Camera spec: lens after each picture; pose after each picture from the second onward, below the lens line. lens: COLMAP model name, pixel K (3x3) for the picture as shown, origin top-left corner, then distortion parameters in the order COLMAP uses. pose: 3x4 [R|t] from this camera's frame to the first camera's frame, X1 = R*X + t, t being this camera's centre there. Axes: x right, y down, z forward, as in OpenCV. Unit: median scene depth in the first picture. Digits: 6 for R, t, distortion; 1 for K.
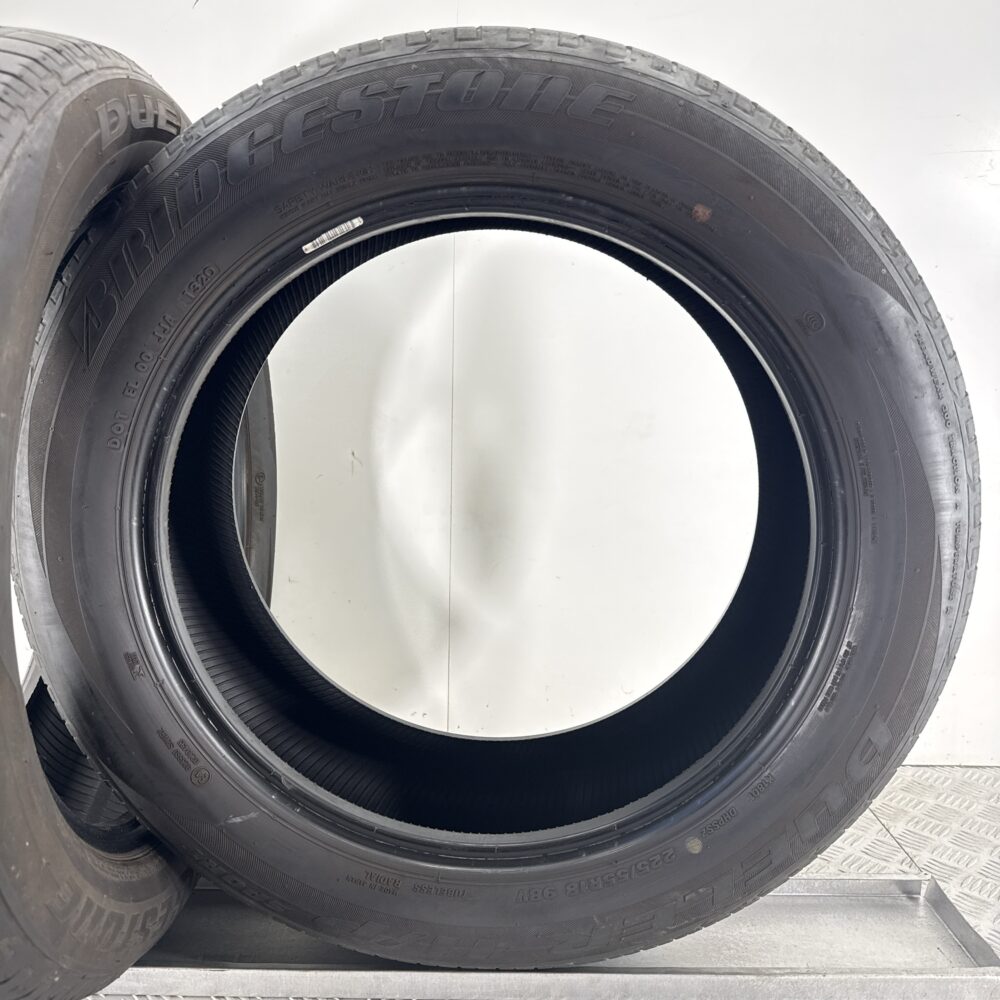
lens RADIAL K [[941.3, 0, 500.0], [0, 941.3, 500.0], [0, 0, 1]] dist [0.093732, -0.228671]
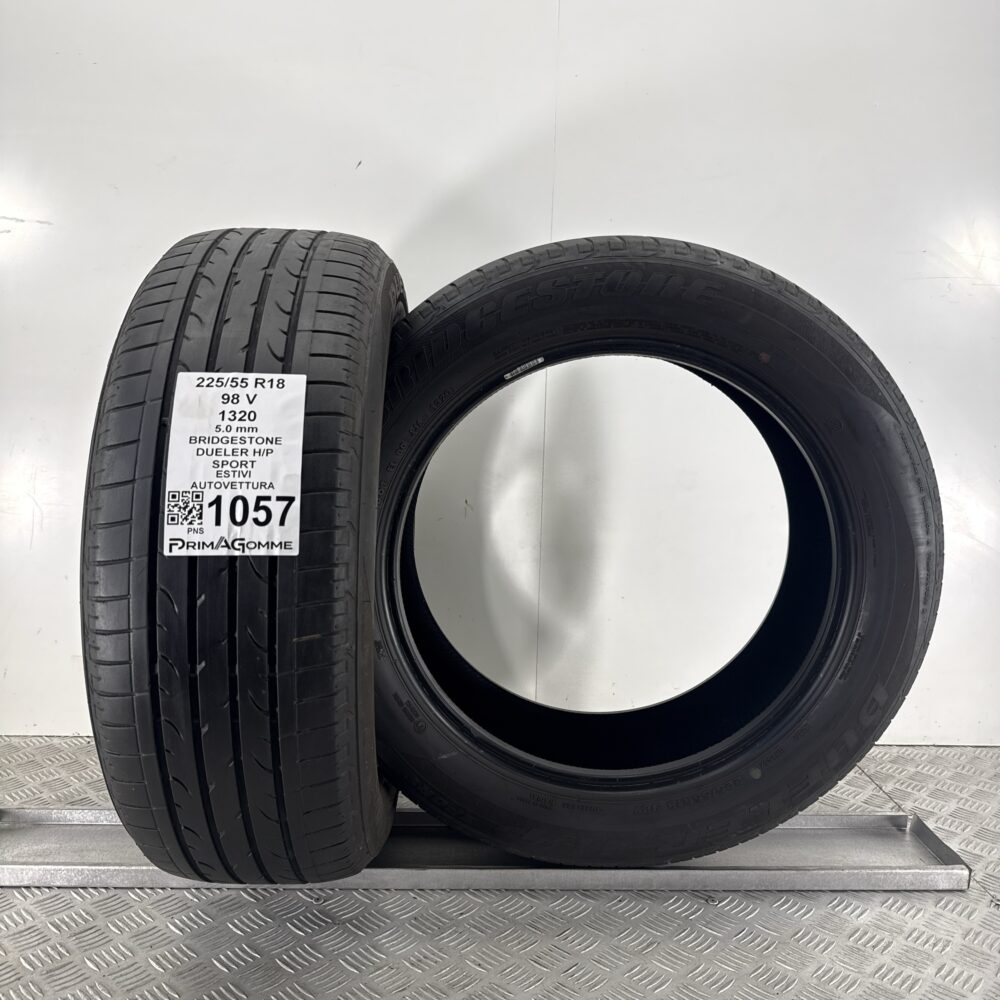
lens RADIAL K [[940.6, 0, 500.0], [0, 940.6, 500.0], [0, 0, 1]] dist [0.189544, -0.490096]
pose [[0.999624, 0.000672, 0.027425, -0.253171], [0.000328, 0.999336, -0.036441, -0.006491], [-0.027431, 0.036436, 0.998959, -0.528998]]
